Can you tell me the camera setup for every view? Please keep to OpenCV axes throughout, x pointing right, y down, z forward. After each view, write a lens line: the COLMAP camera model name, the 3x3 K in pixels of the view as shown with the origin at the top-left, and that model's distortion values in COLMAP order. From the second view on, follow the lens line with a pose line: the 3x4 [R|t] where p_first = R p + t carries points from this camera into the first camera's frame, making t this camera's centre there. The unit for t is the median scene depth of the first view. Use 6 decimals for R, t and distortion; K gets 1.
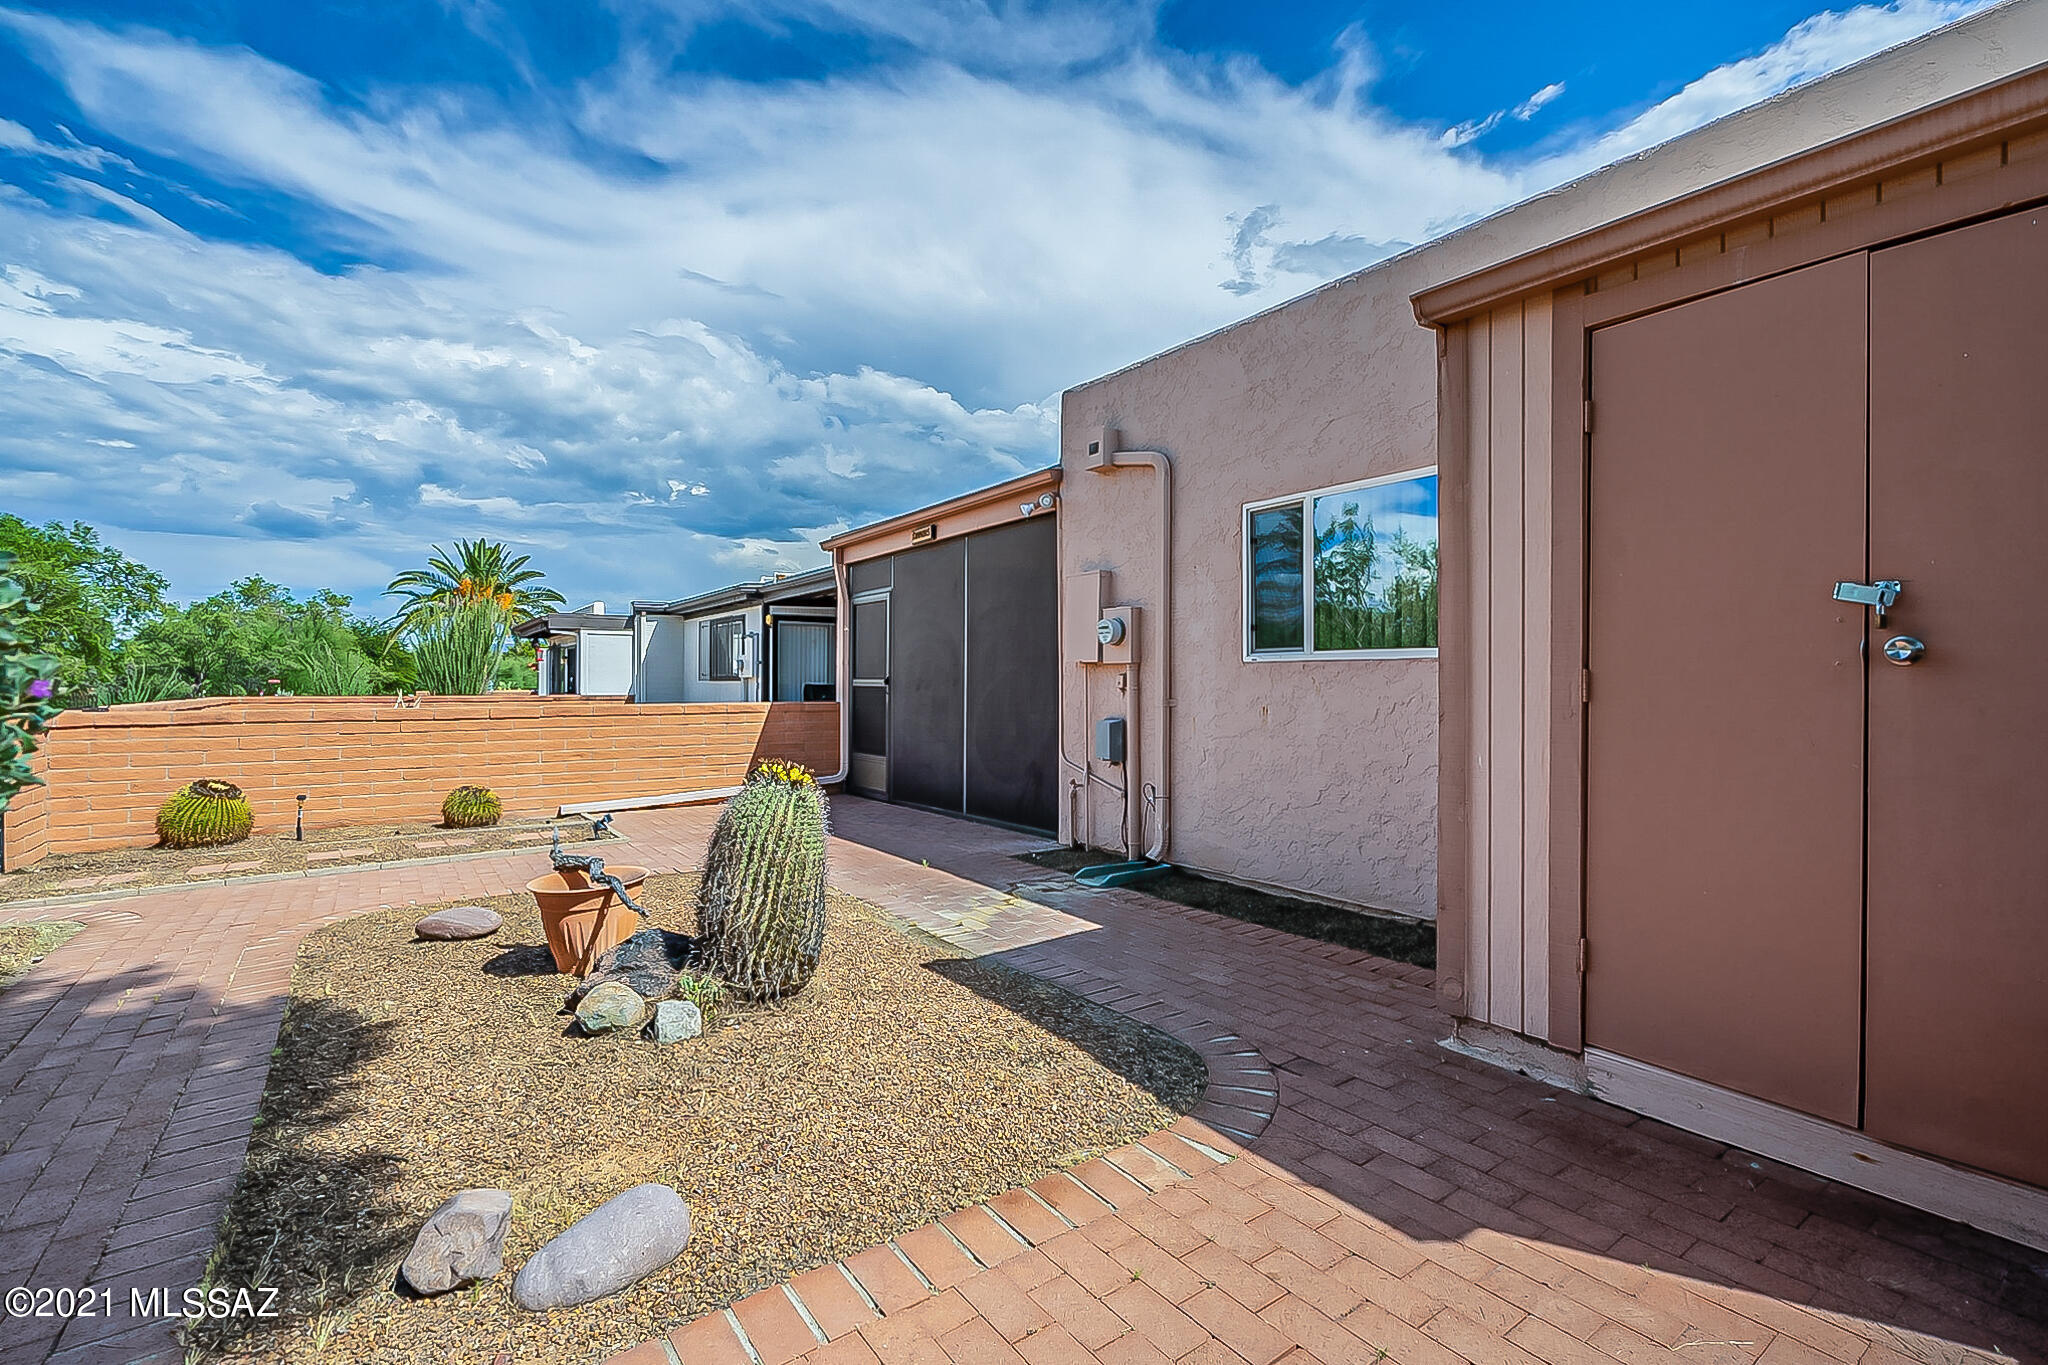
lens RADIAL K [[905.2, 0, 1024.0], [0, 905.2, 682.5], [0, 0, 1]] dist [-0.018987, -0.000220]
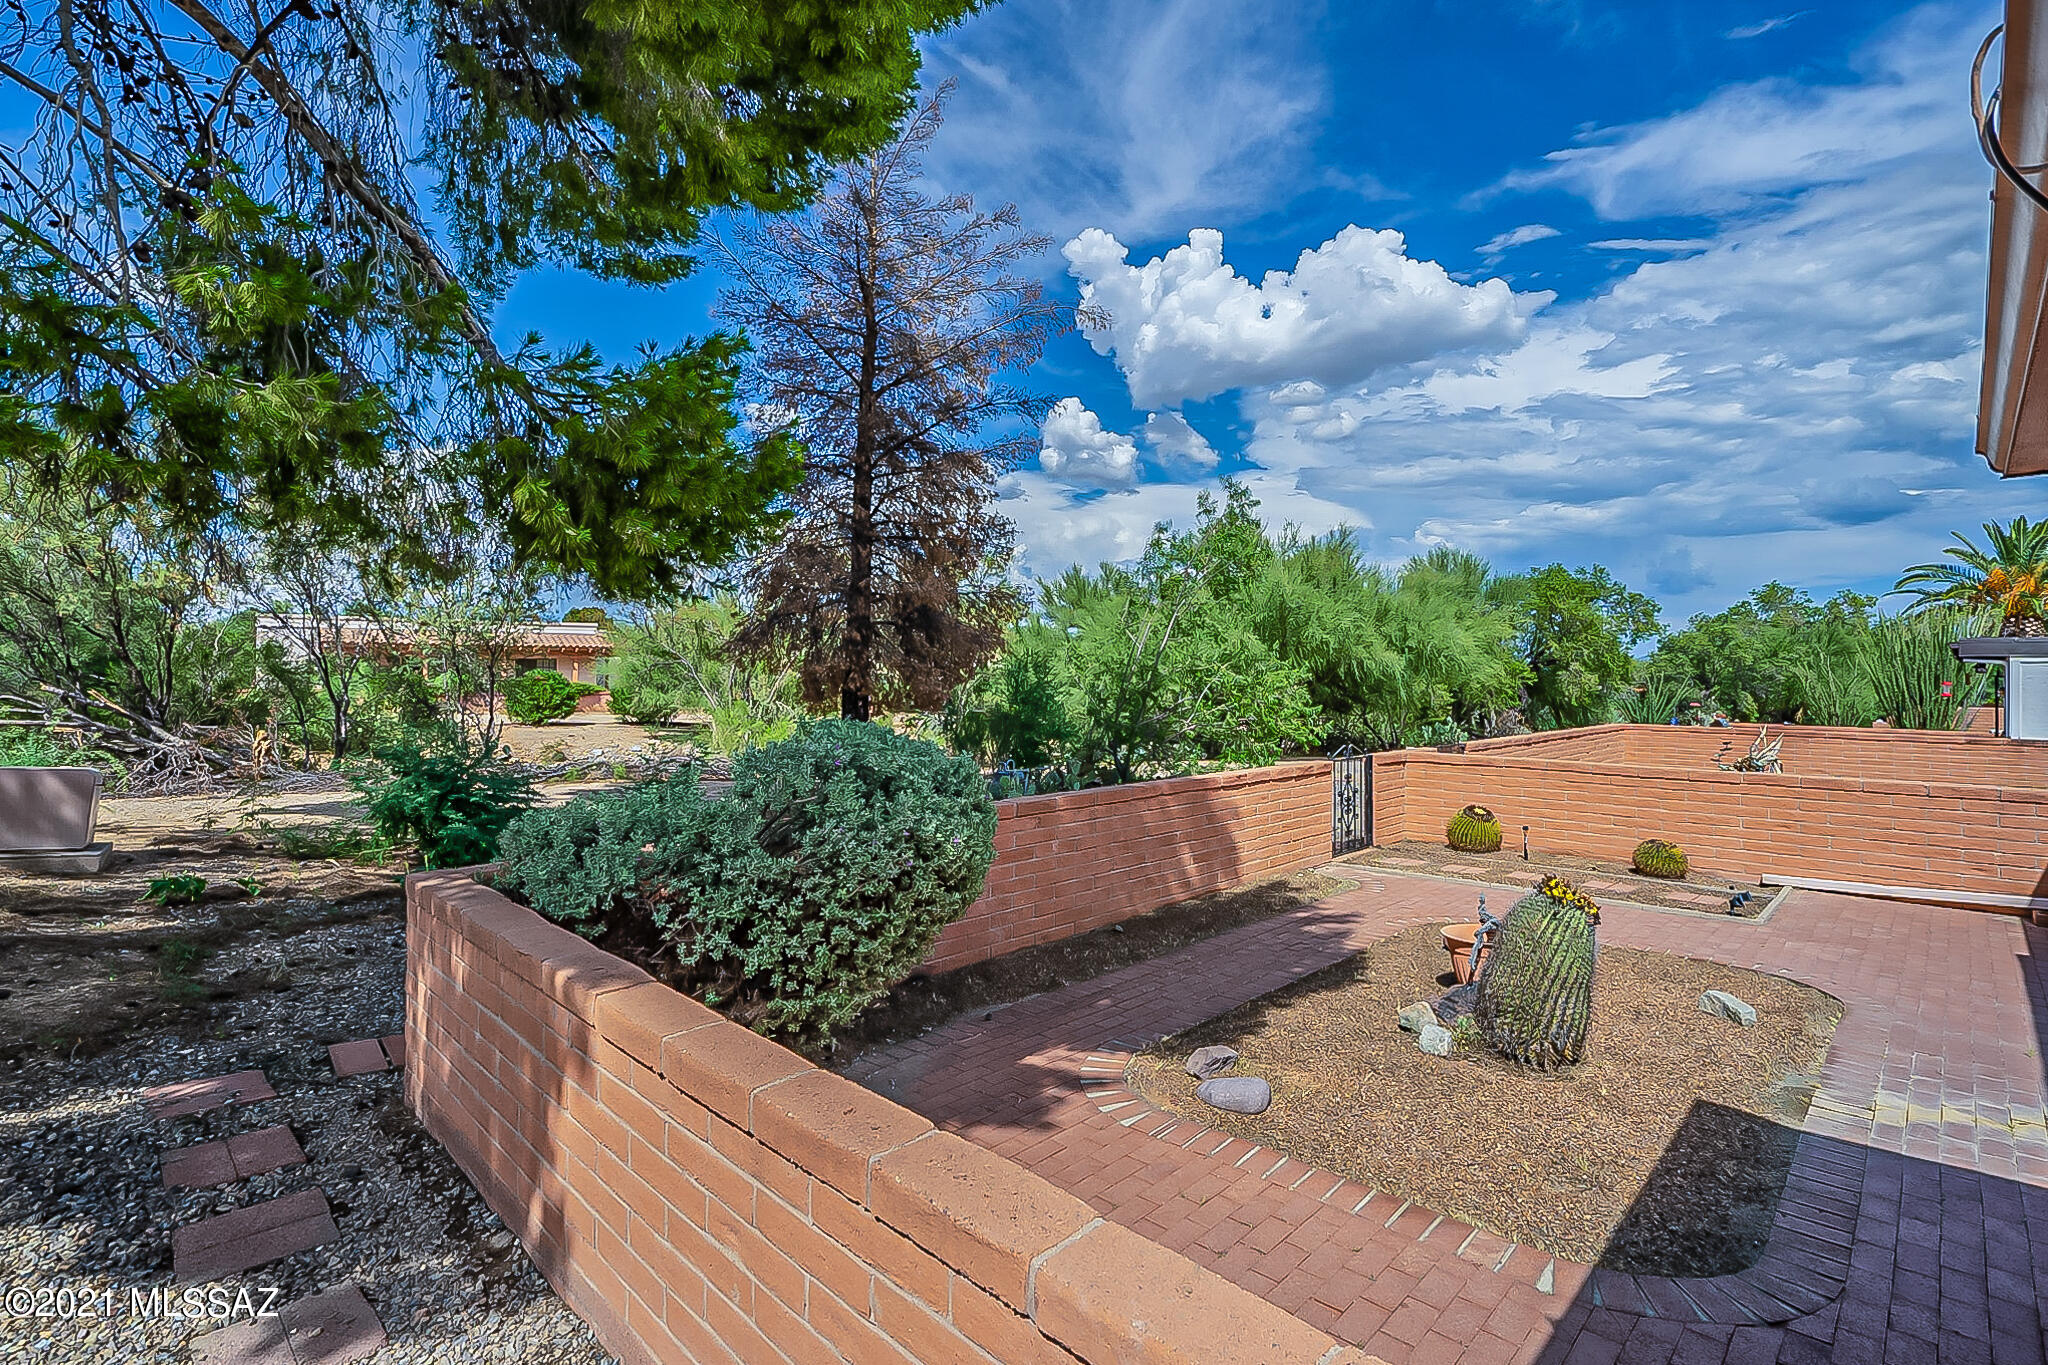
lens RADIAL K [[936.5, 0, 1024.0], [0, 936.5, 682.5], [0, 0, 1]] dist [-0.000126, -0.000032]
pose [[0.140512, 0.010314, -0.990025, 0.387864], [-0.000067, 0.999946, 0.010408, -0.084352], [0.990079, -0.001396, 0.140505, 0.034122]]
